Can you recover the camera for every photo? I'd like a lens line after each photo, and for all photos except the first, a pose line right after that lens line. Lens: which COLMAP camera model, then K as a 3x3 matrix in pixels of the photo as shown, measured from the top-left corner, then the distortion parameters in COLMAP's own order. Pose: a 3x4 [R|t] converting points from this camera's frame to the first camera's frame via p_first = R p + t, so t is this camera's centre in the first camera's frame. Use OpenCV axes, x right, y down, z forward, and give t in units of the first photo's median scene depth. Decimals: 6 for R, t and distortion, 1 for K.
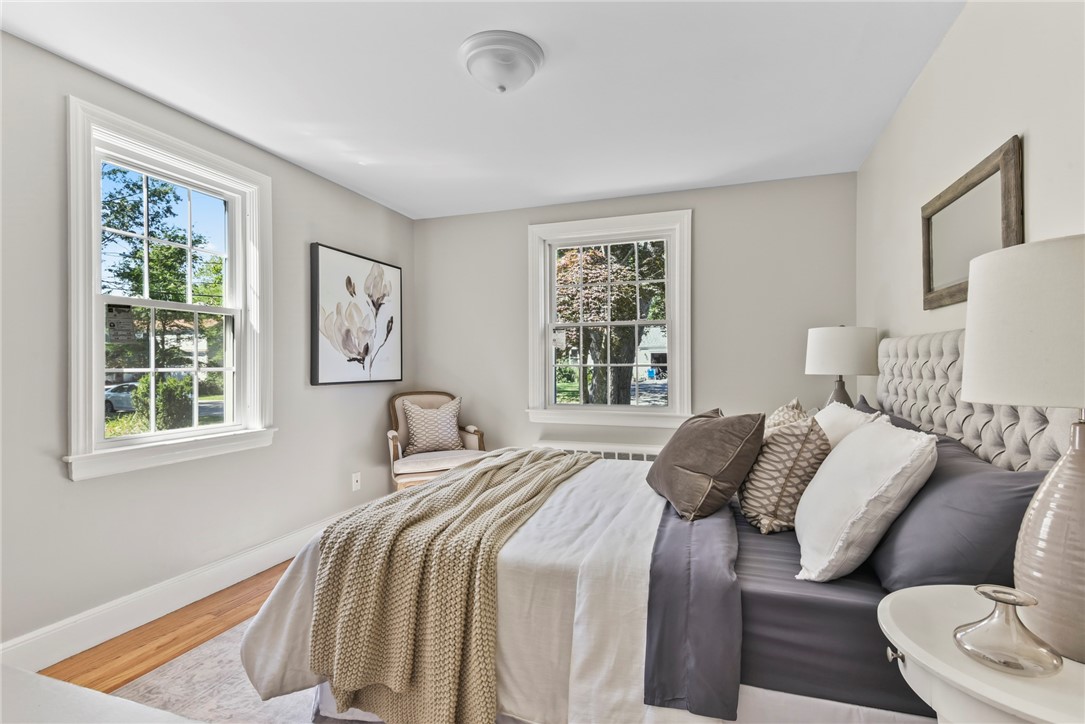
lens RADIAL K [[524.6, 0, 540.7], [0, 524.6, 361.2], [0, 0, 1]] dist [0.009133, -0.002640]
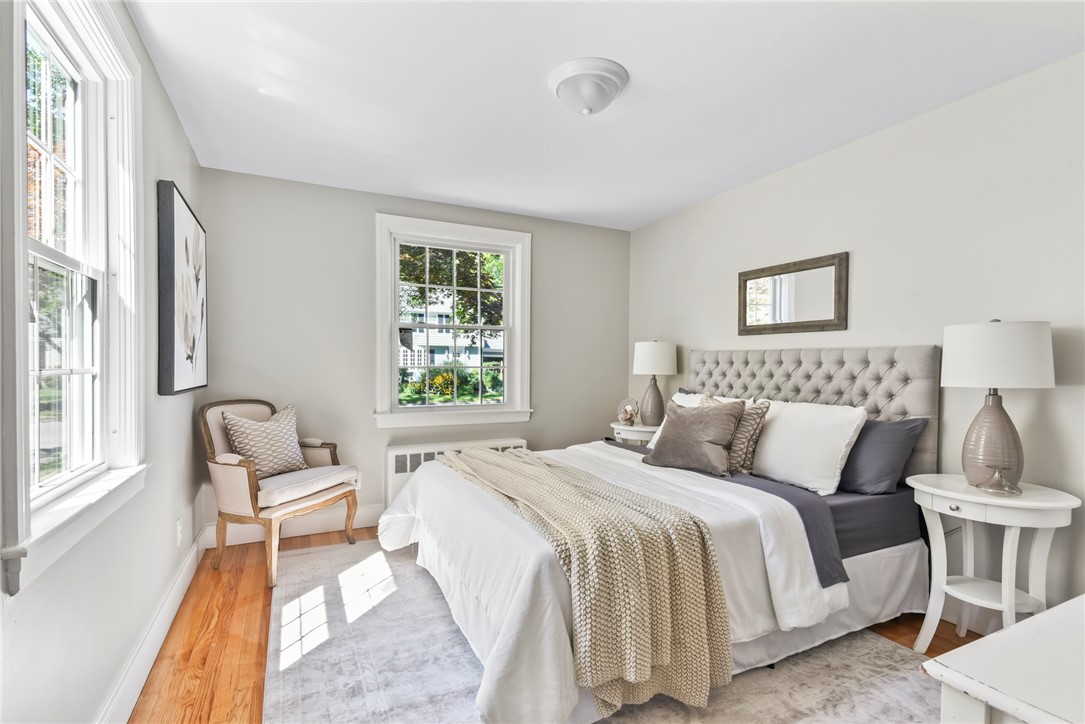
lens RADIAL K [[496.6, 0, 571.2], [0, 496.6, 367.8], [0, 0, 1]] dist [0.031105, -0.013895]
pose [[0.704731, 0.006813, 0.709442, -0.482028], [-0.012705, 0.999915, 0.003018, 0.003461], [-0.709361, -0.011141, 0.704757, 0.173619]]
